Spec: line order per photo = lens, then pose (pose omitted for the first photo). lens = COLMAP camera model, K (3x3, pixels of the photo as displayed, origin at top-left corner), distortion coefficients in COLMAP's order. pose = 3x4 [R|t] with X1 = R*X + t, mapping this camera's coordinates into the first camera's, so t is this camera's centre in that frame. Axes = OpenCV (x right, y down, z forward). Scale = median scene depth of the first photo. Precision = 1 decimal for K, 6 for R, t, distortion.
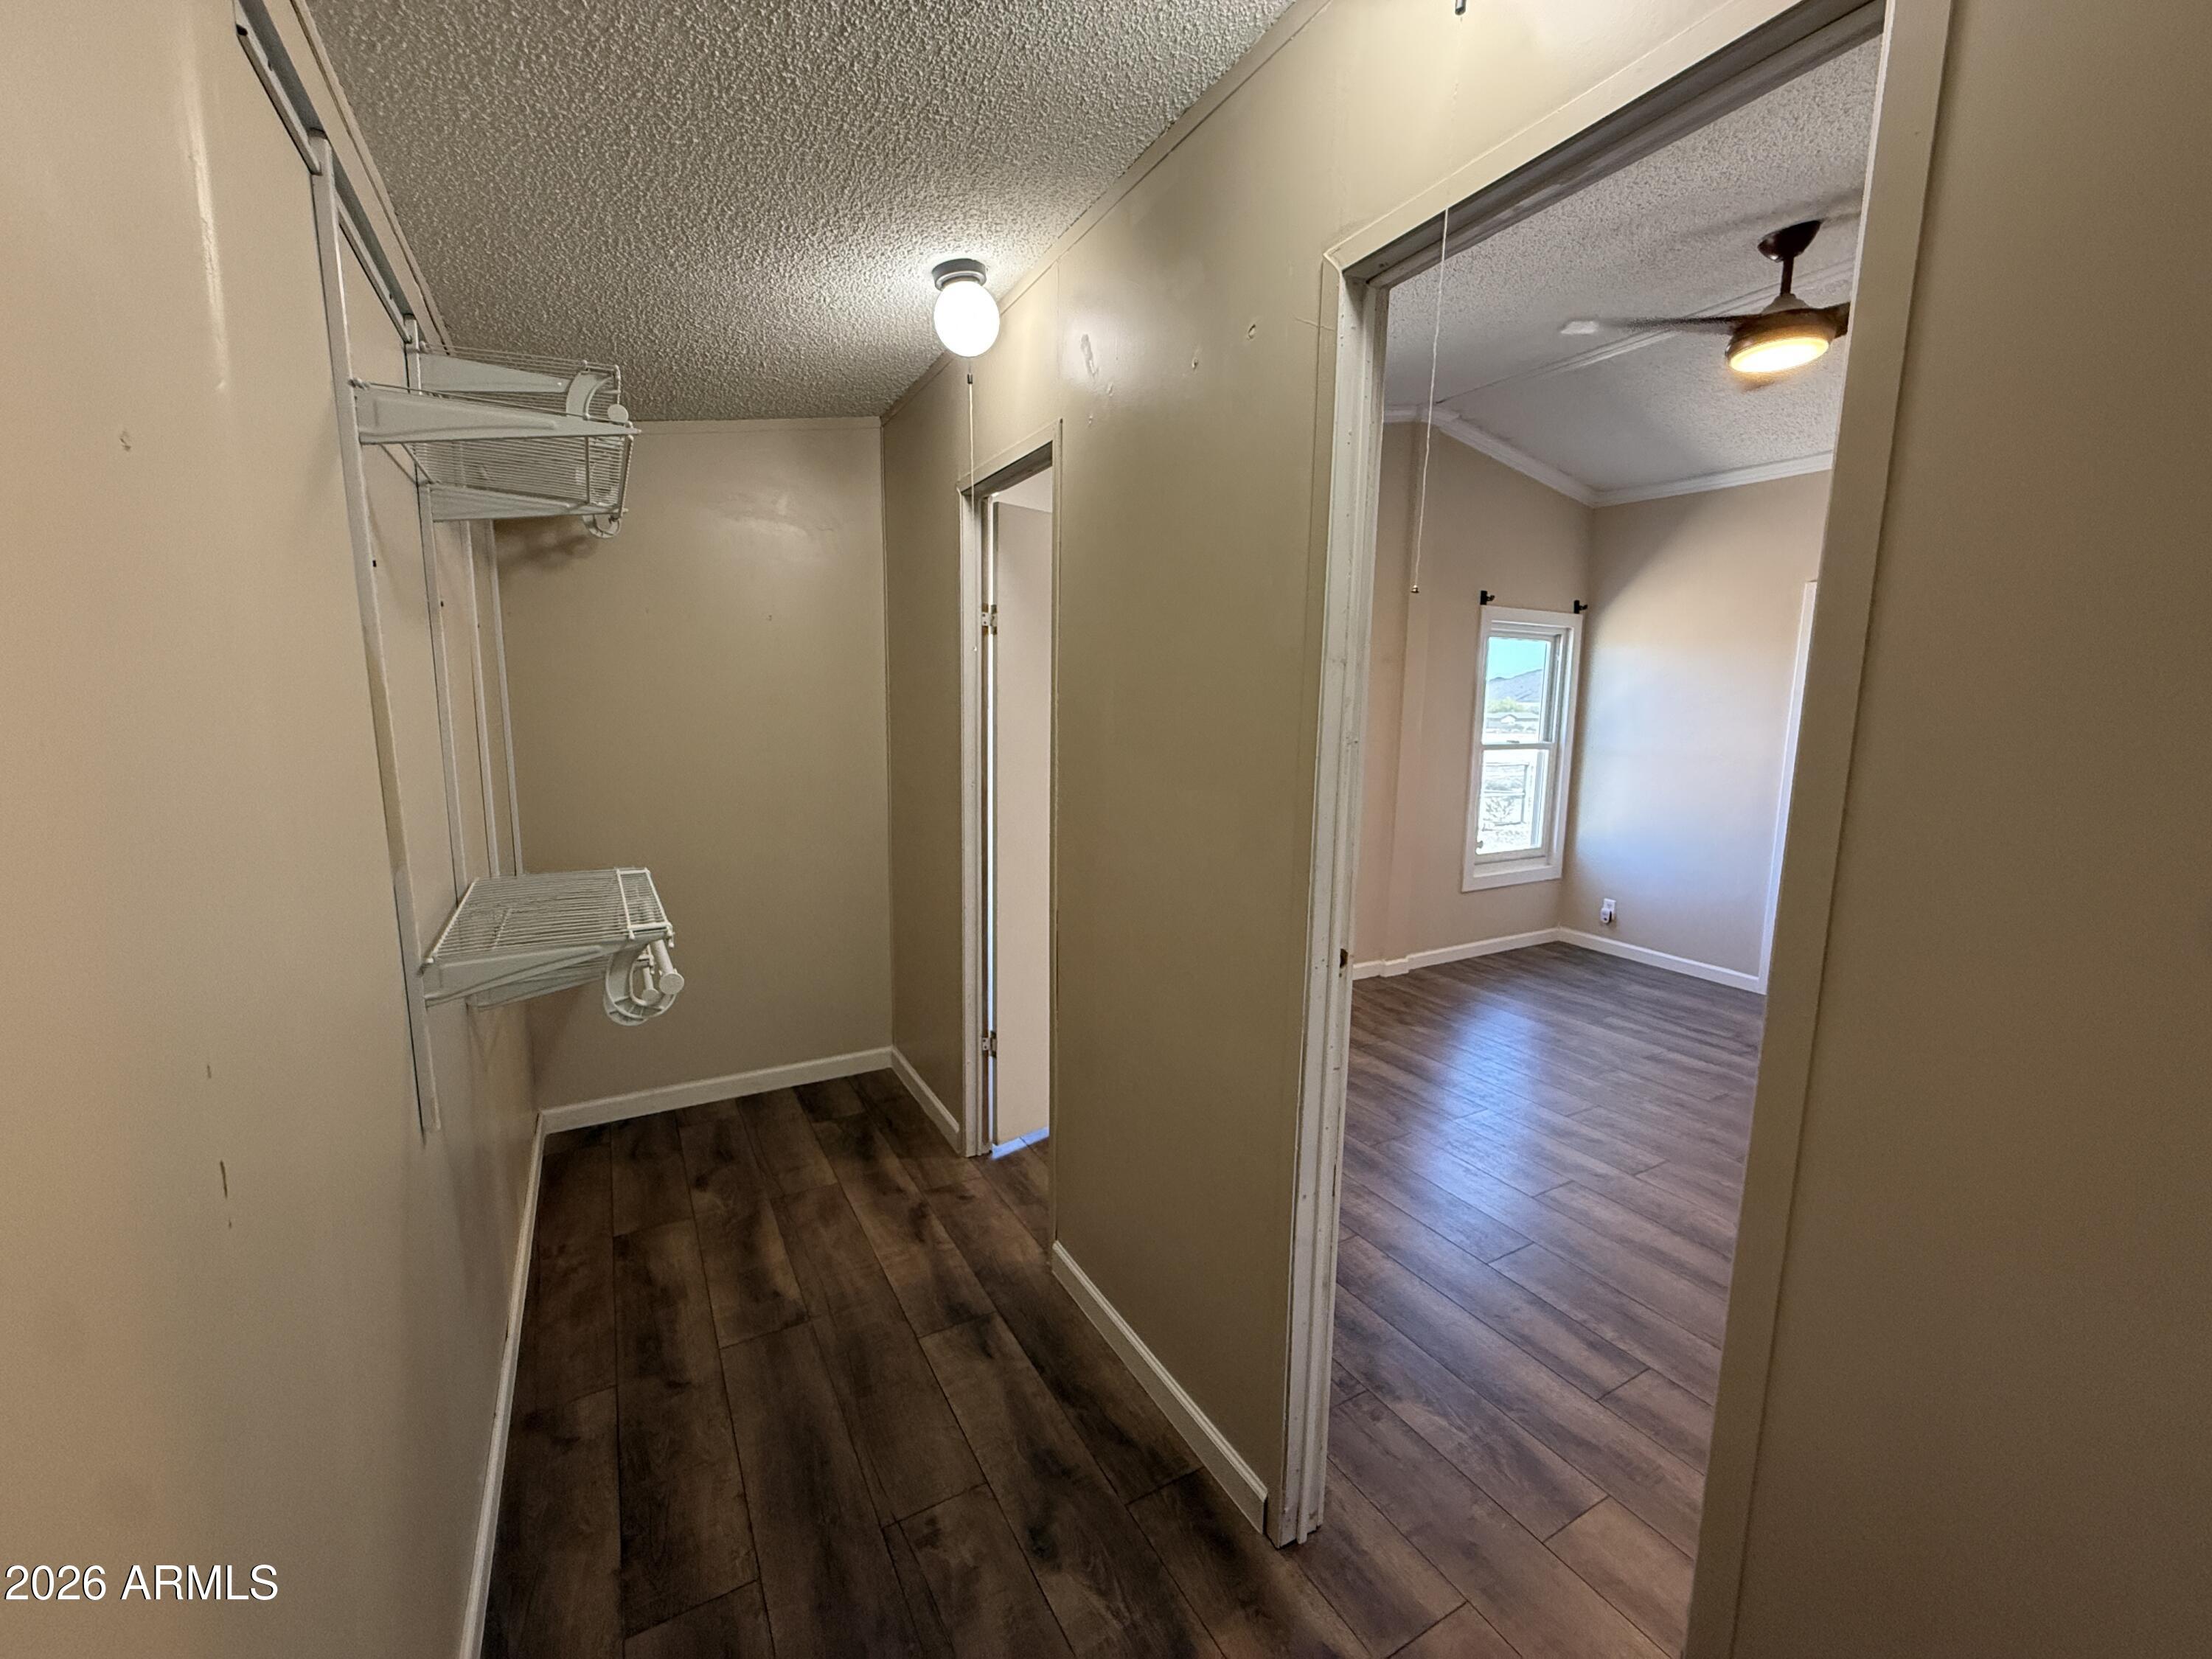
lens RADIAL K [[887.0, 0, 1180.8], [0, 887.0, 829.6], [0, 0, 1]] dist [0.094417, -0.000001]
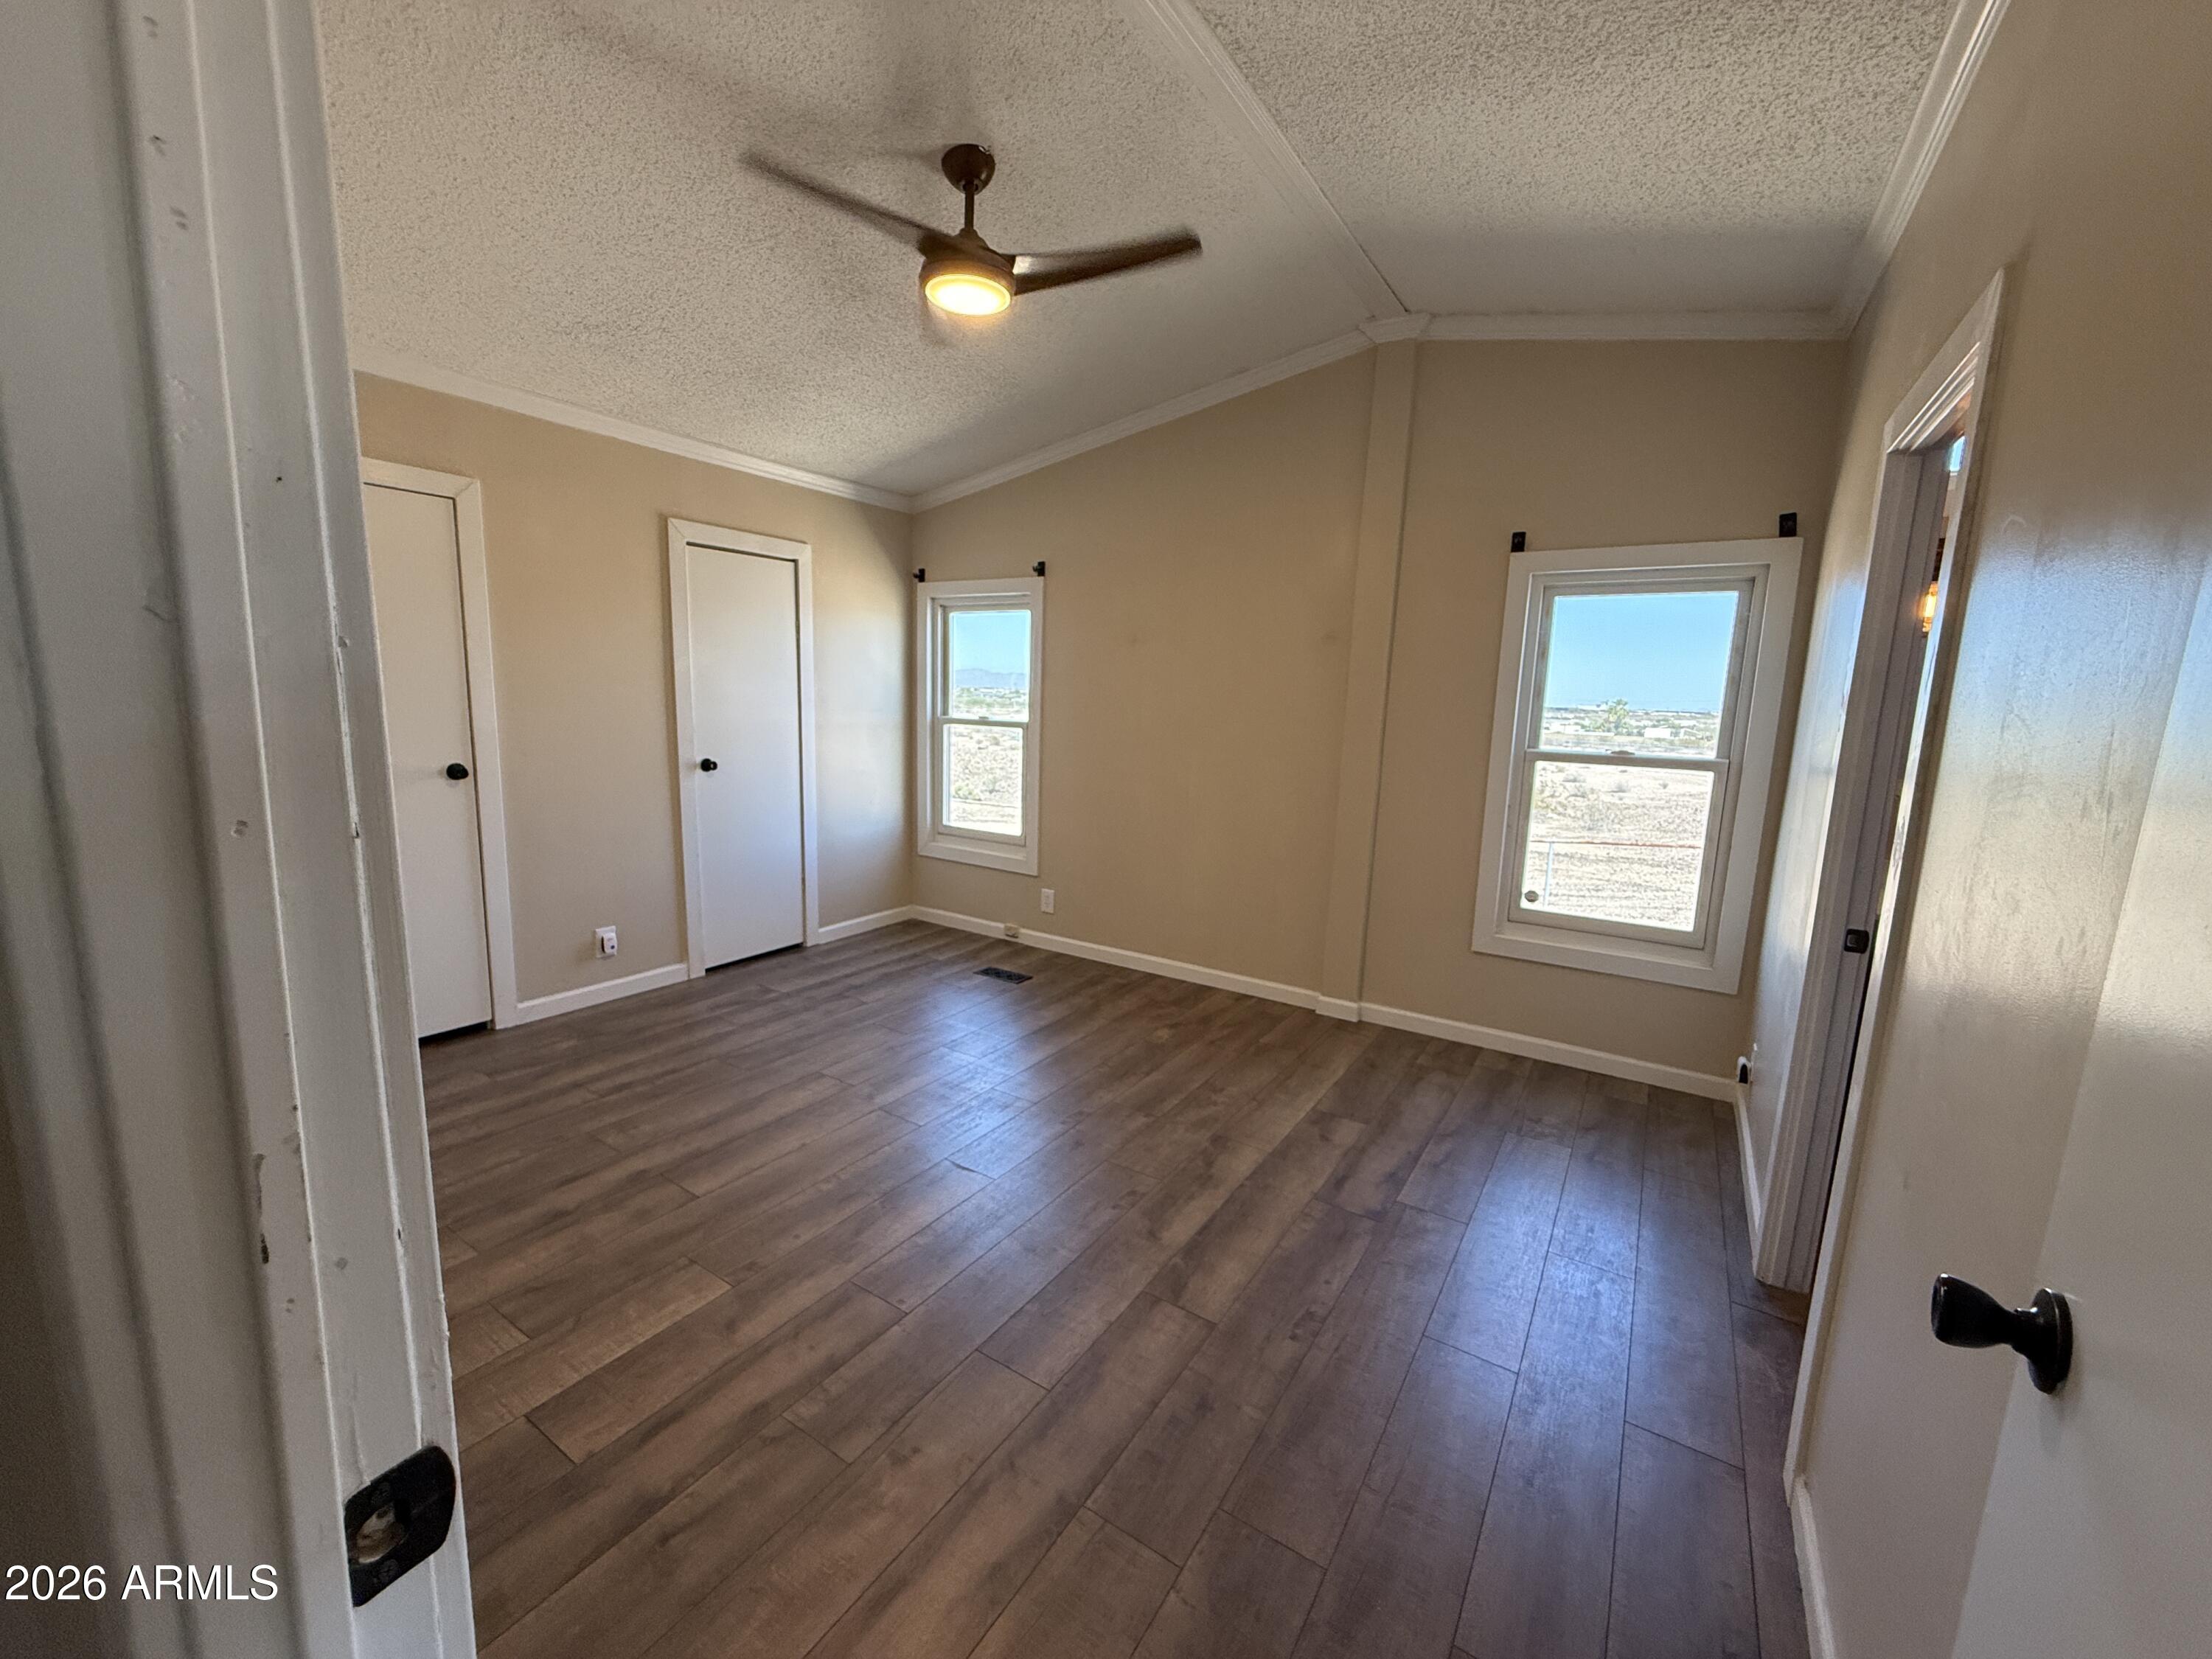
lens RADIAL K [[876.6, 0, 1128.9], [0, 876.6, 831.8], [0, 0, 1]] dist [0.000469, 0.000026]
pose [[0.423197, 0.125577, -0.897293, 0.985183], [-0.152131, 0.986137, 0.066261, -0.036489], [0.893174, 0.108465, 0.436434, 0.515218]]
